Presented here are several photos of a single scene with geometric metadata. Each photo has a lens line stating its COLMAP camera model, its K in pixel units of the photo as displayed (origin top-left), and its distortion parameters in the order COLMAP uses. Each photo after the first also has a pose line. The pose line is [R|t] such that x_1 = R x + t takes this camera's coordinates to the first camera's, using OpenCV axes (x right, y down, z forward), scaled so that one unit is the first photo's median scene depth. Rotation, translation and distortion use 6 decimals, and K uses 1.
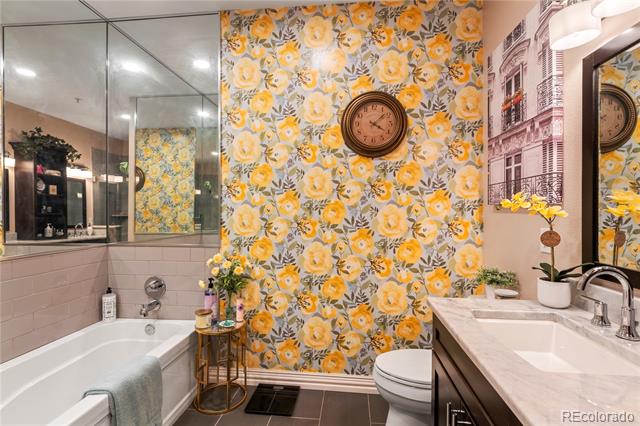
lens RADIAL K [[313.0, 0, 318.1], [0, 313.0, 211.8], [0, 0, 1]] dist [0.008401, 0.001045]
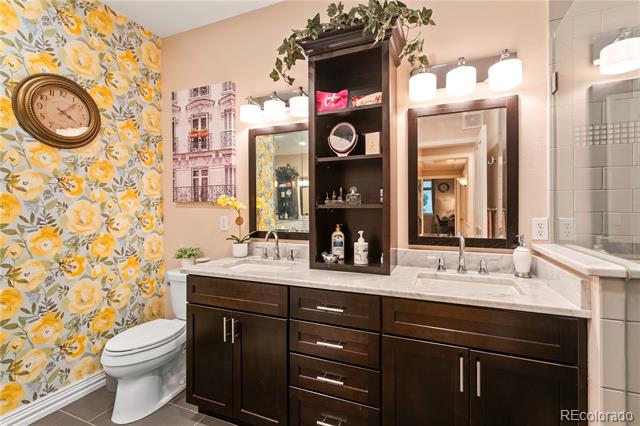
lens RADIAL K [[295.4, 0, 318.4], [0, 295.4, 209.1], [0, 0, 1]] dist [0.004997, -0.002076]
pose [[0.270163, -0.012531, 0.962733, -0.479346], [0.006037, 0.999918, 0.011321, -0.001689], [-0.962796, 0.002753, 0.270216, 0.049717]]
